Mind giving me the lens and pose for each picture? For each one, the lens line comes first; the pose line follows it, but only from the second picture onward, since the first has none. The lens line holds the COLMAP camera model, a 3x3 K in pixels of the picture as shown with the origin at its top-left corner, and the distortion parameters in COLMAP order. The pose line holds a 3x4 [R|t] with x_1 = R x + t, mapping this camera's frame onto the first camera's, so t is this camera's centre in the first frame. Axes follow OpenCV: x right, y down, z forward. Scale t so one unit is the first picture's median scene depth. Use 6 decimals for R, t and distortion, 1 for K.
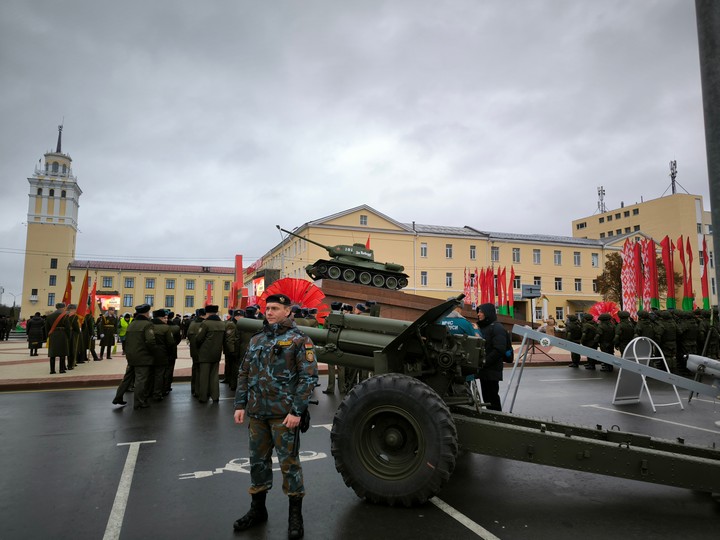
lens RADIAL K [[510.8, 0, 357.6], [0, 510.8, 283.0], [0, 0, 1]] dist [0.084516, -0.094365]
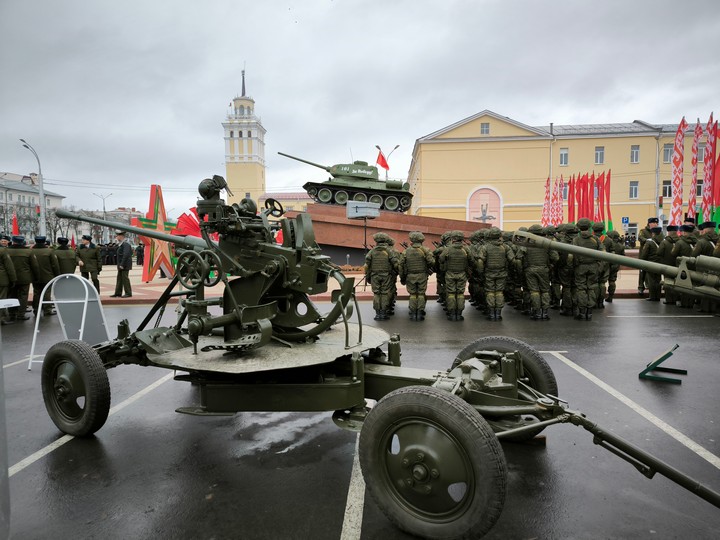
lens RADIAL K [[510.8, 0, 357.6], [0, 510.8, 283.0], [0, 0, 1]] dist [0.084516, -0.094365]
pose [[0.908043, 0.014317, -0.418633, 0.144835], [0.048784, 0.989000, 0.139640, 0.003657], [0.416027, -0.147222, 0.897356, 0.058214]]
